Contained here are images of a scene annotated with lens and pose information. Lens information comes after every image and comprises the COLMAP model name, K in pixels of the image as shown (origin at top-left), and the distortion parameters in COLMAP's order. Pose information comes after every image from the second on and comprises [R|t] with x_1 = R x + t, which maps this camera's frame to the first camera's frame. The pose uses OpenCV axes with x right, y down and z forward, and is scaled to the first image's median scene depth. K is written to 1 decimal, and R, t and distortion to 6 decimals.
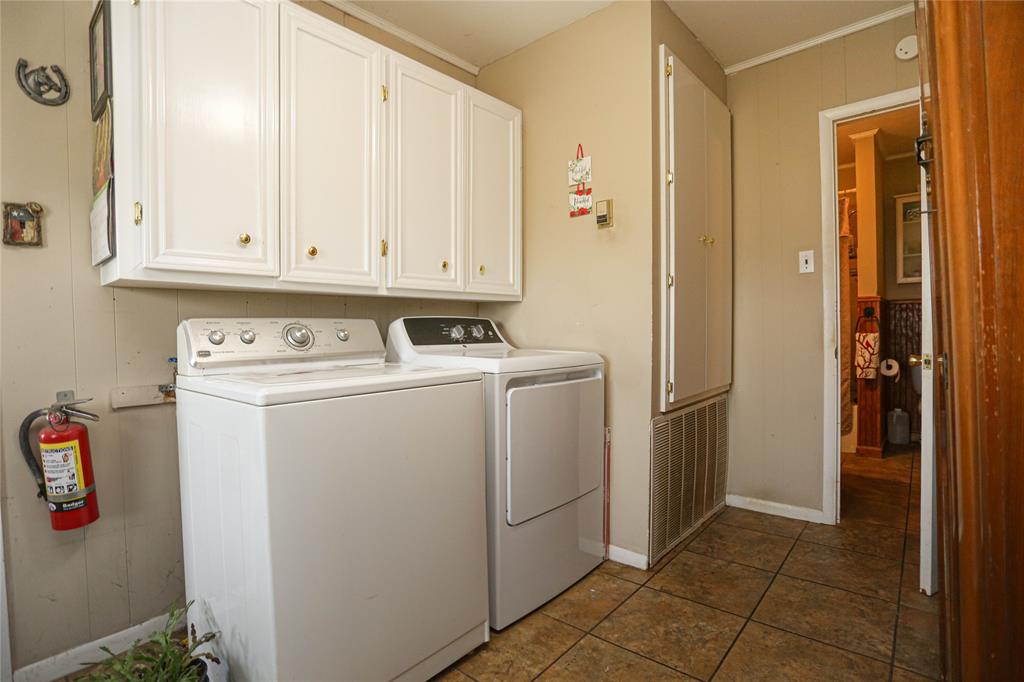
lens RADIAL K [[496.4, 0, 517.7], [0, 496.4, 336.4], [0, 0, 1]] dist [-0.041653, 0.008202]
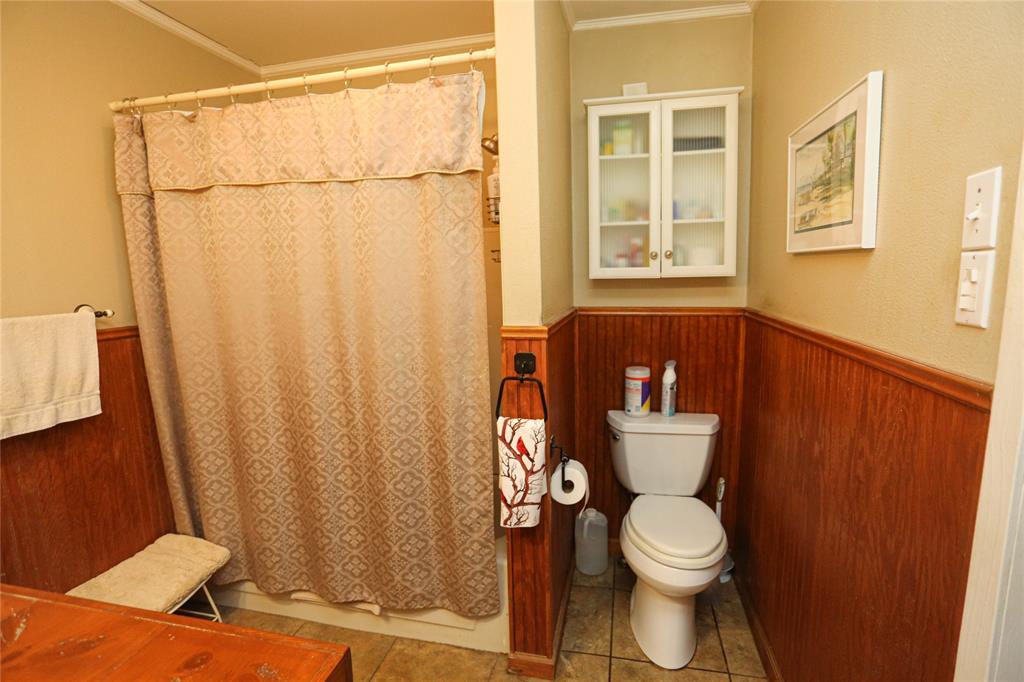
lens RADIAL K [[496.4, 0, 513.4], [0, 496.4, 340.5], [0, 0, 1]] dist [-0.041653, 0.008202]
pose [[0.887467, -0.074523, 0.454805, 0.526037], [0.019907, 0.992118, 0.123720, -0.124046], [-0.460440, -0.100743, 0.881956, 0.639164]]
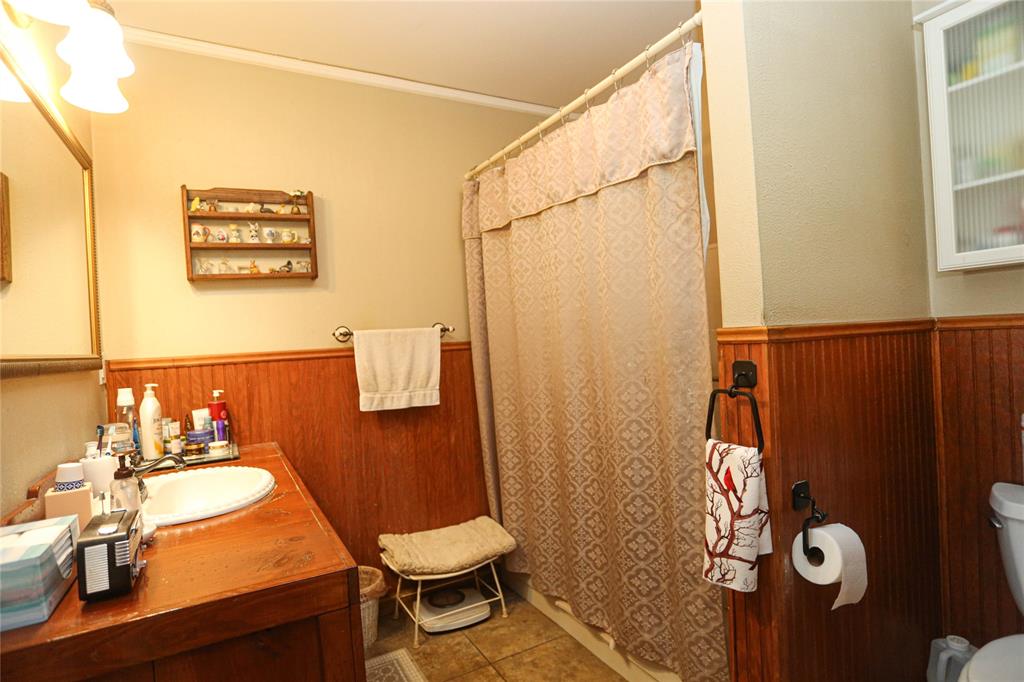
lens RADIAL K [[533.1, 0, 515.0], [0, 533.1, 340.3], [0, 0, 1]] dist [-0.034896, 0.006108]
pose [[0.938733, -0.041052, -0.342191, 0.704706], [0.042678, 0.999085, -0.002778, -0.080188], [0.341992, -0.011996, 0.939626, 0.622401]]
